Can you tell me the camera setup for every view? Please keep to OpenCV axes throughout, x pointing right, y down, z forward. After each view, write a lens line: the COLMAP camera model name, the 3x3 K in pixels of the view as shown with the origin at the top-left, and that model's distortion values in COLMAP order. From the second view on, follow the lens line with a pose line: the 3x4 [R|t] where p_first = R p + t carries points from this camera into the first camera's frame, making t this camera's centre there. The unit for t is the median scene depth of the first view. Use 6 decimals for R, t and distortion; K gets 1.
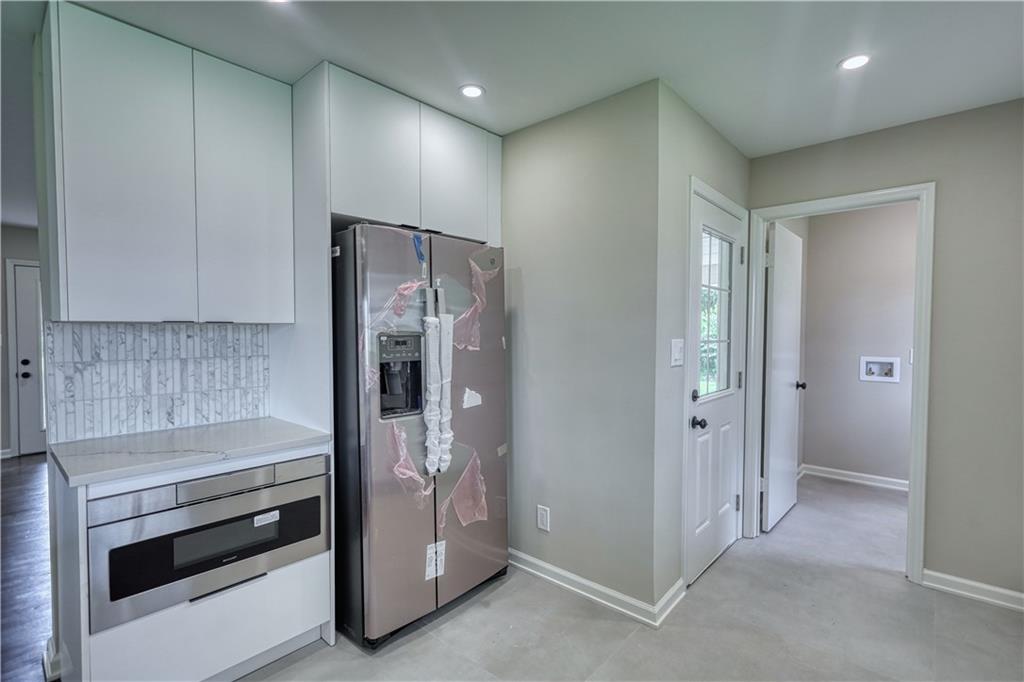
lens RADIAL K [[481.7, 0, 510.9], [0, 481.7, 342.1], [0, 0, 1]] dist [0.003894, 0.000946]
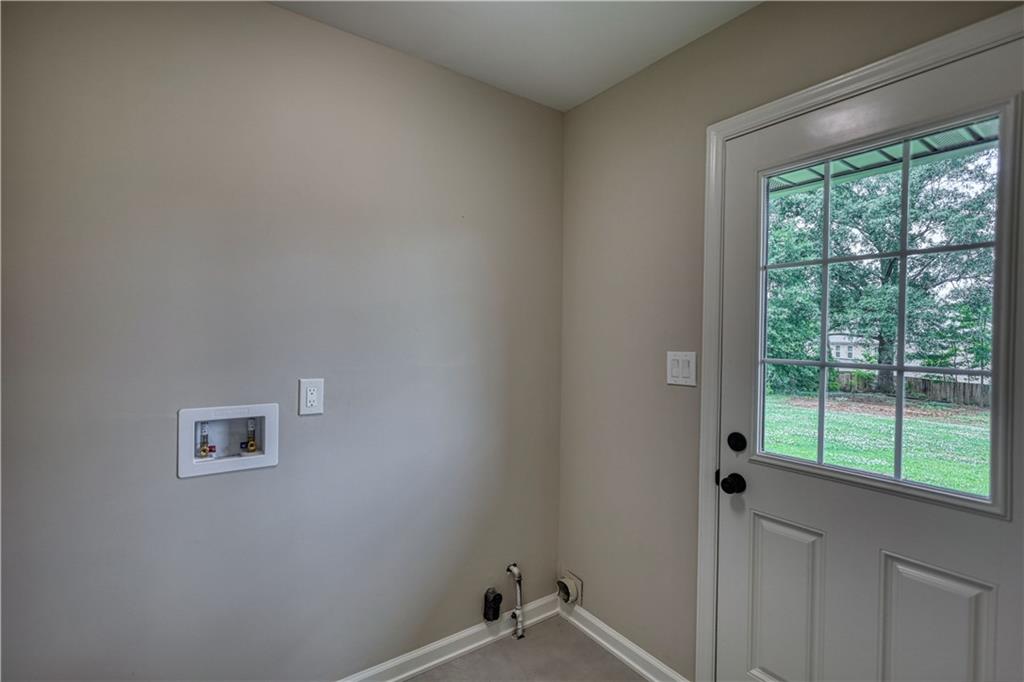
lens RADIAL K [[481.7, 0, 511.3], [0, 481.7, 340.7], [0, 0, 1]] dist [0.003894, 0.000946]
pose [[0.225553, -0.005877, 0.974213, 0.440038], [0.019781, 0.999803, 0.001452, -0.017006], [-0.974030, 0.018943, 0.225625, 0.694269]]
